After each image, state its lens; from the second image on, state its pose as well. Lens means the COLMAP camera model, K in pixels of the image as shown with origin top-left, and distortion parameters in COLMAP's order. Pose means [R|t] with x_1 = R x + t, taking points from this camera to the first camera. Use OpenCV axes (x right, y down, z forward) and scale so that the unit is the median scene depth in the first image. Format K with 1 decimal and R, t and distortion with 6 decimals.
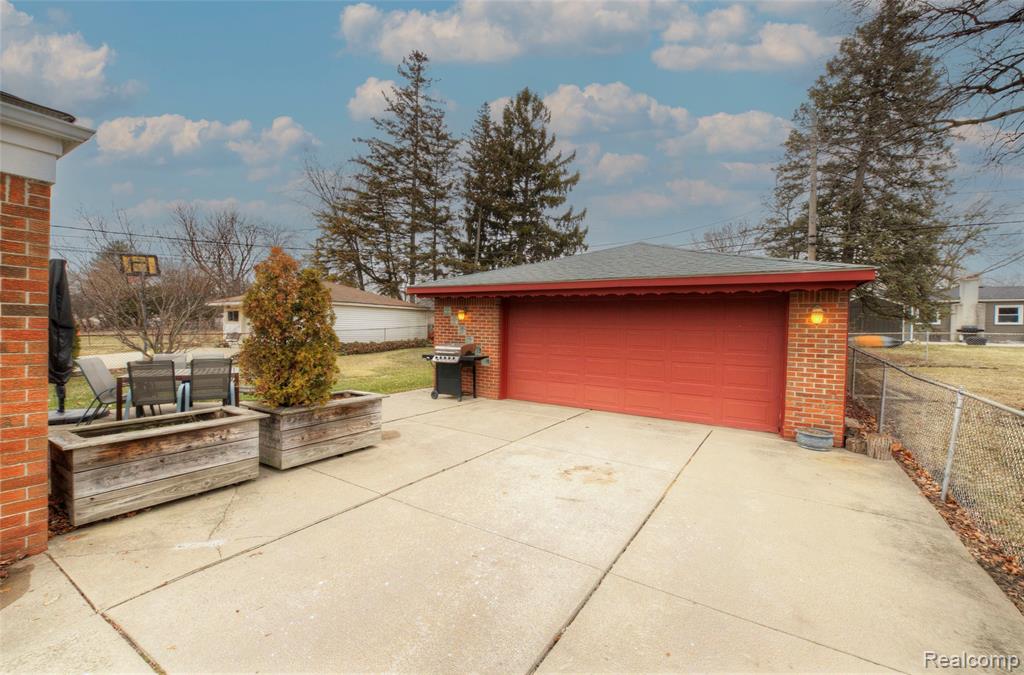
lens RADIAL K [[433.6, 0, 512.6], [0, 433.6, 335.6], [0, 0, 1]] dist [0.002460, -0.000482]
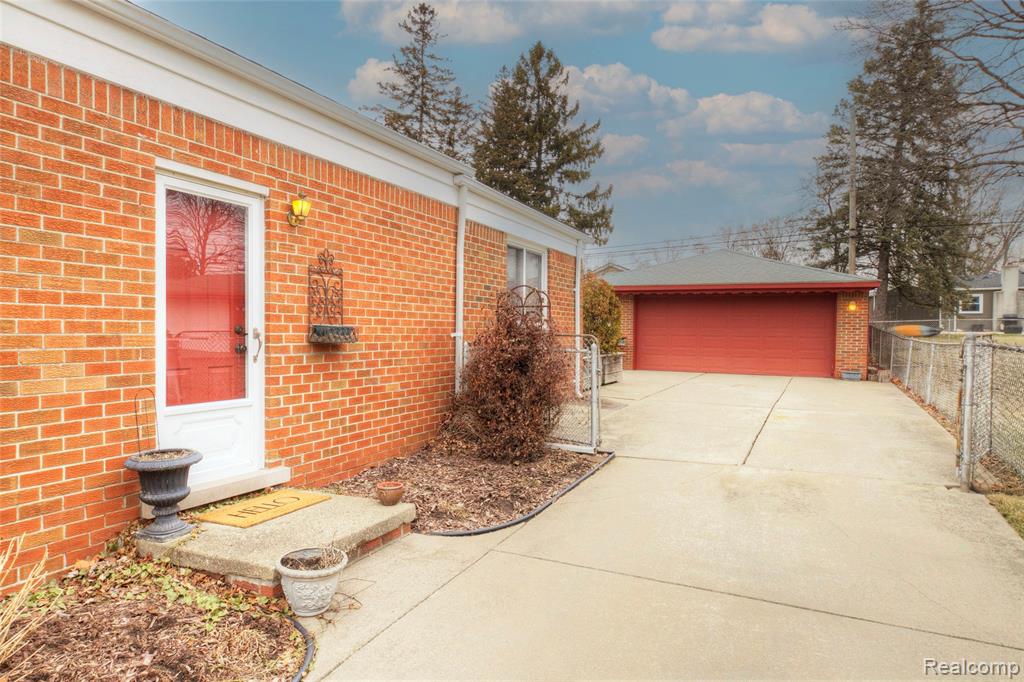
lens RADIAL K [[633.0, 0, 507.9], [0, 633.0, 341.1], [0, 0, 1]] dist [-0.004747, 0.007792]
pose [[0.994924, -0.013700, 0.099697, -0.228077], [0.012951, 0.999883, 0.008160, 0.013864], [-0.099797, -0.006827, 0.994984, -0.340757]]
